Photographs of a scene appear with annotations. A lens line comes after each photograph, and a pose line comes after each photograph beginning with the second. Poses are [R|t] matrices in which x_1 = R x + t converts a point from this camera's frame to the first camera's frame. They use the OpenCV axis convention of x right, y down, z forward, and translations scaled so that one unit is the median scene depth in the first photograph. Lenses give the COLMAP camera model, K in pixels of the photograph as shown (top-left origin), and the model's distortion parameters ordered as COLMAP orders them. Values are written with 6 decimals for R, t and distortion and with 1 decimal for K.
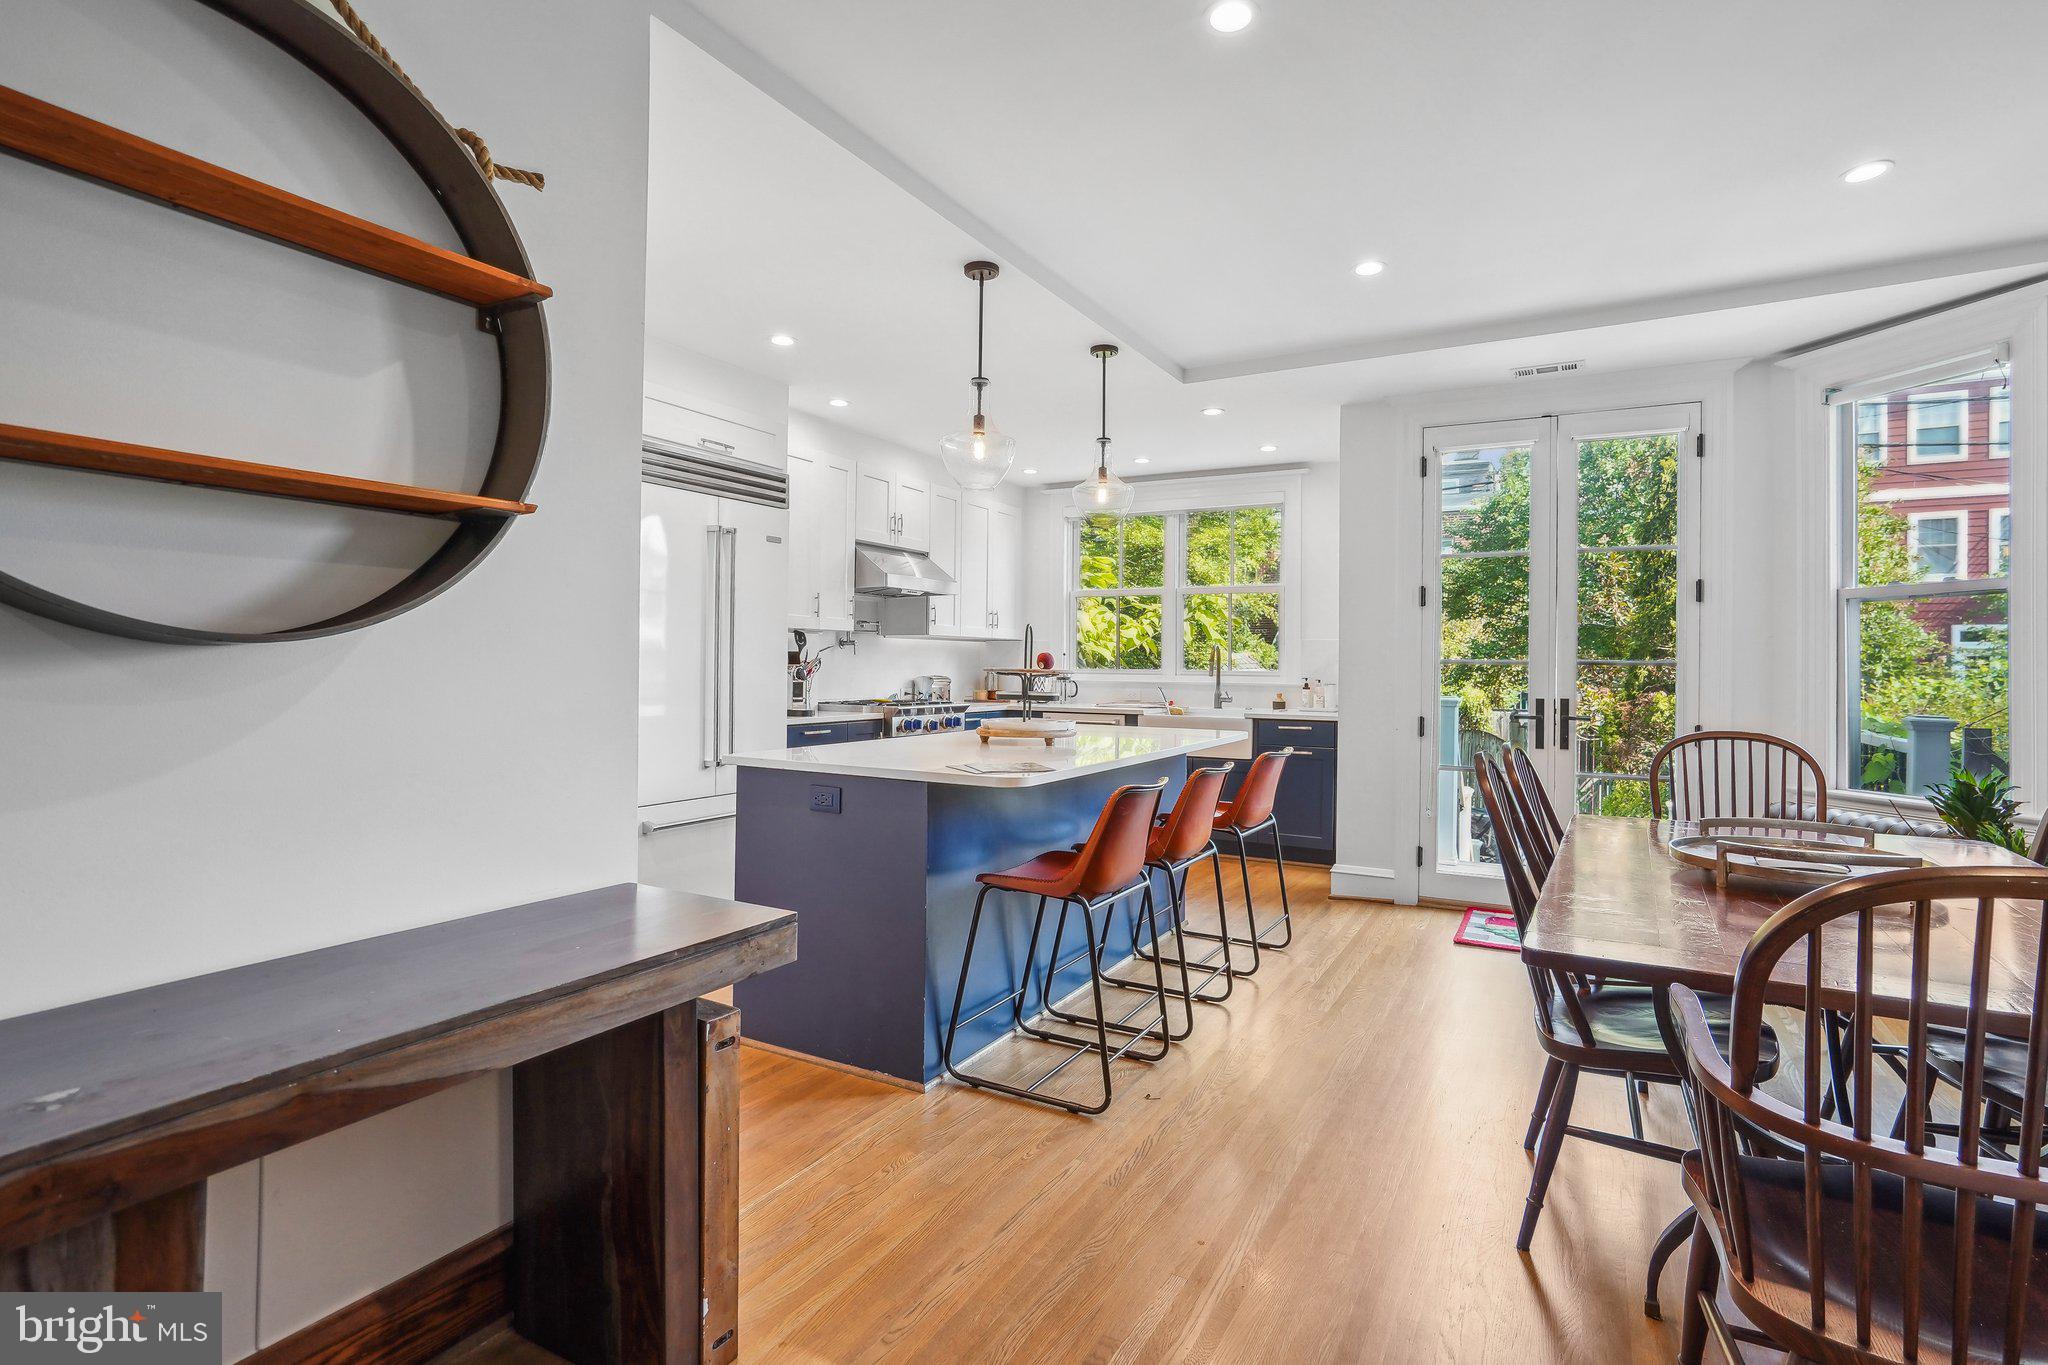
lens RADIAL K [[988.1, 0, 1021.9], [0, 988.1, 667.0], [0, 0, 1]] dist [-0.023330, 0.013803]
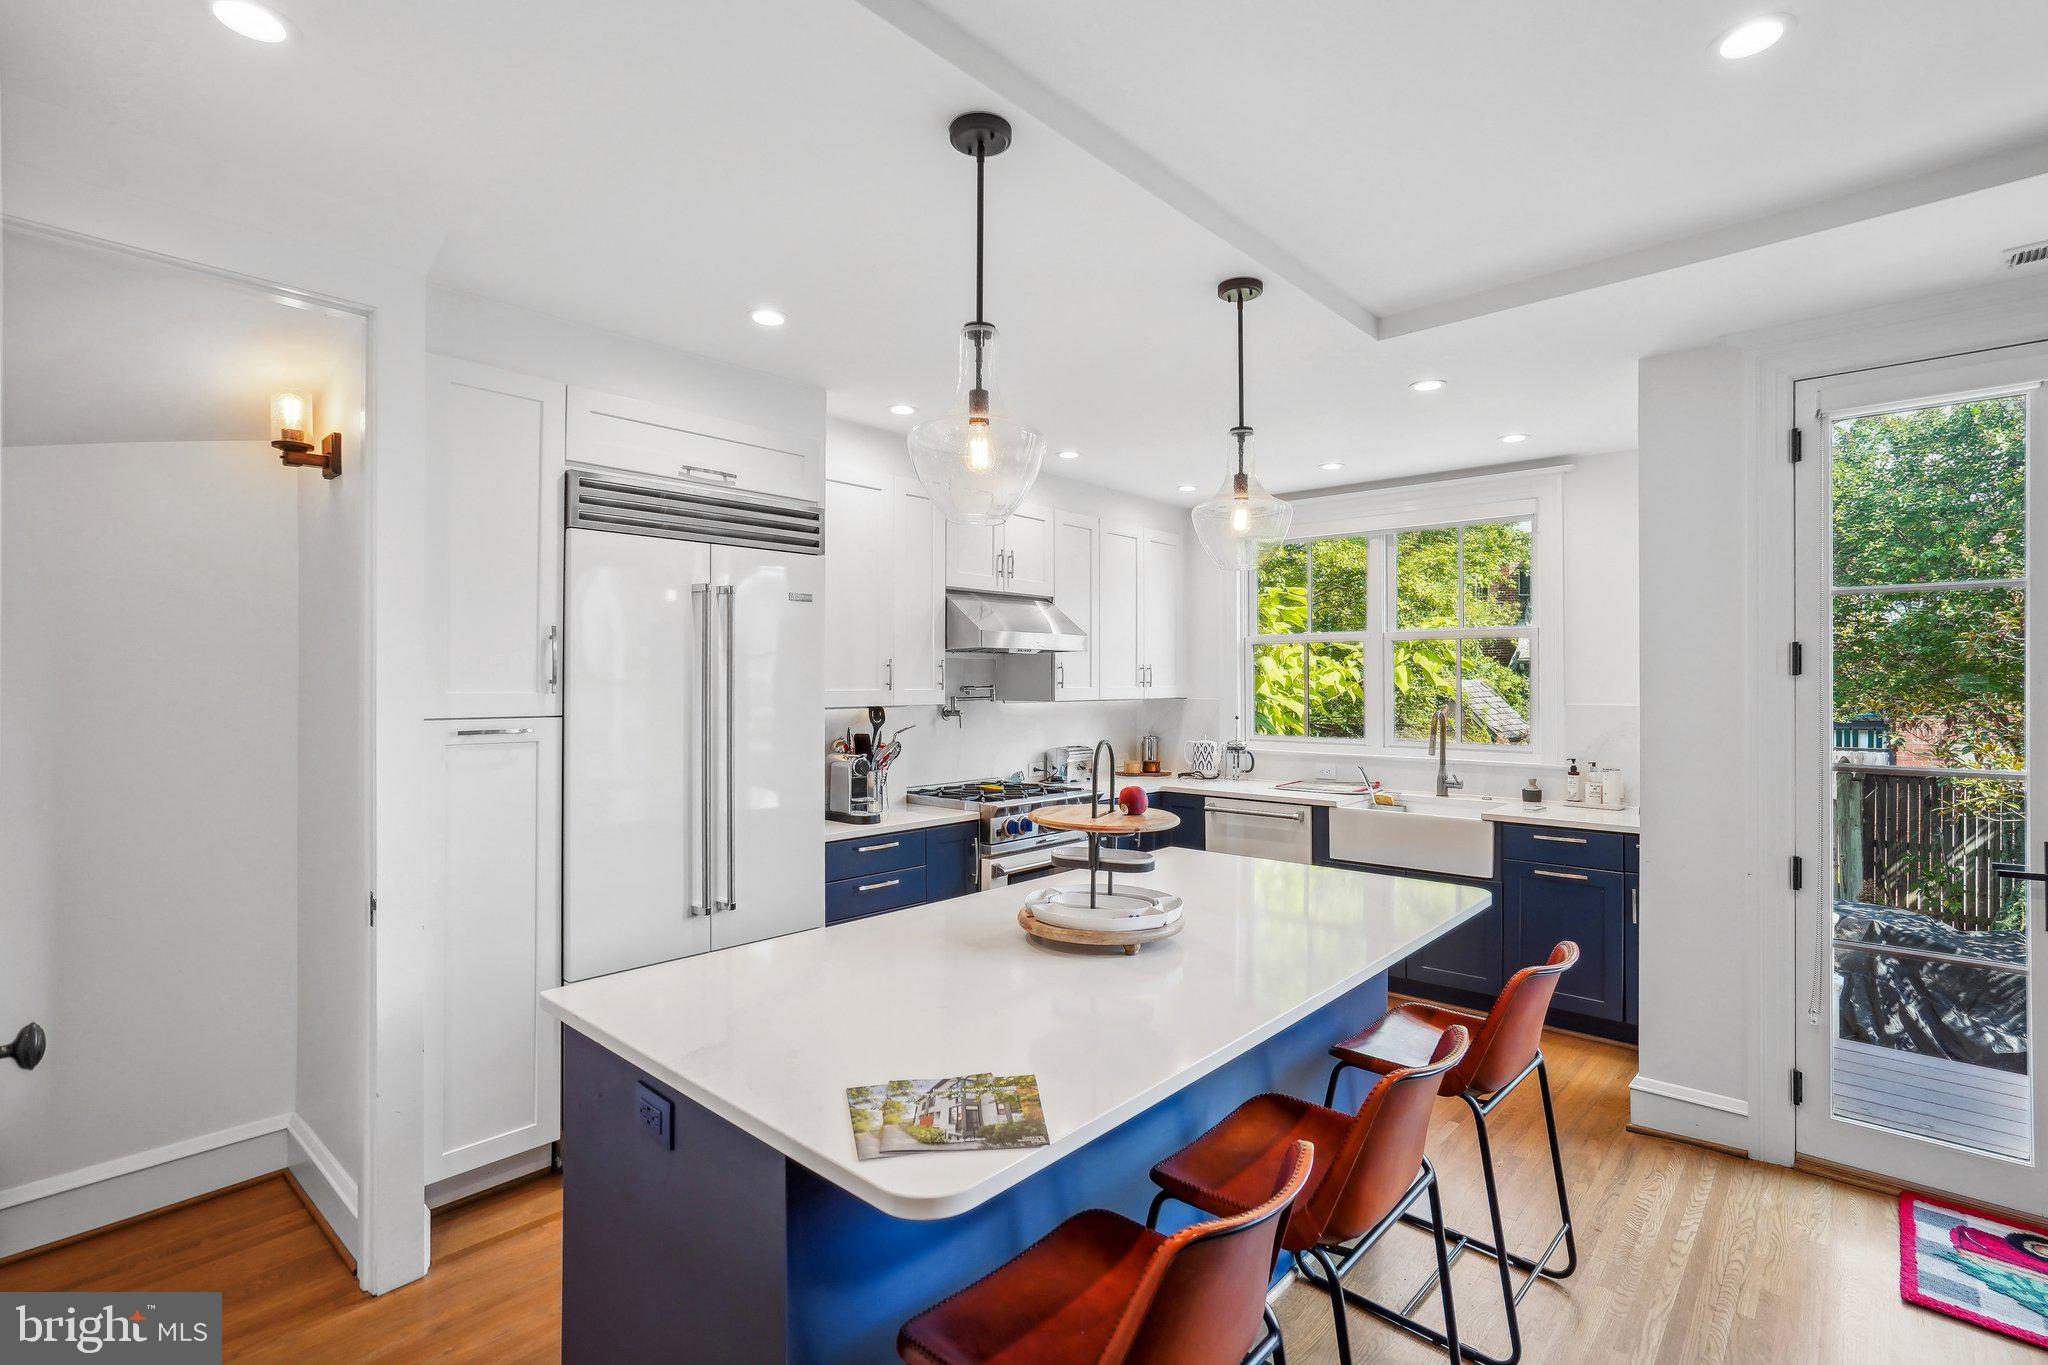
lens RADIAL K [[988.1, 0, 1025.1], [0, 988.1, 687.6], [0, 0, 1]] dist [-0.023330, 0.013803]
pose [[0.978341, -0.011161, -0.206700, 0.053755], [0.010252, 0.999932, -0.005469, -0.045216], [0.206748, 0.003231, 0.978389, 0.251851]]
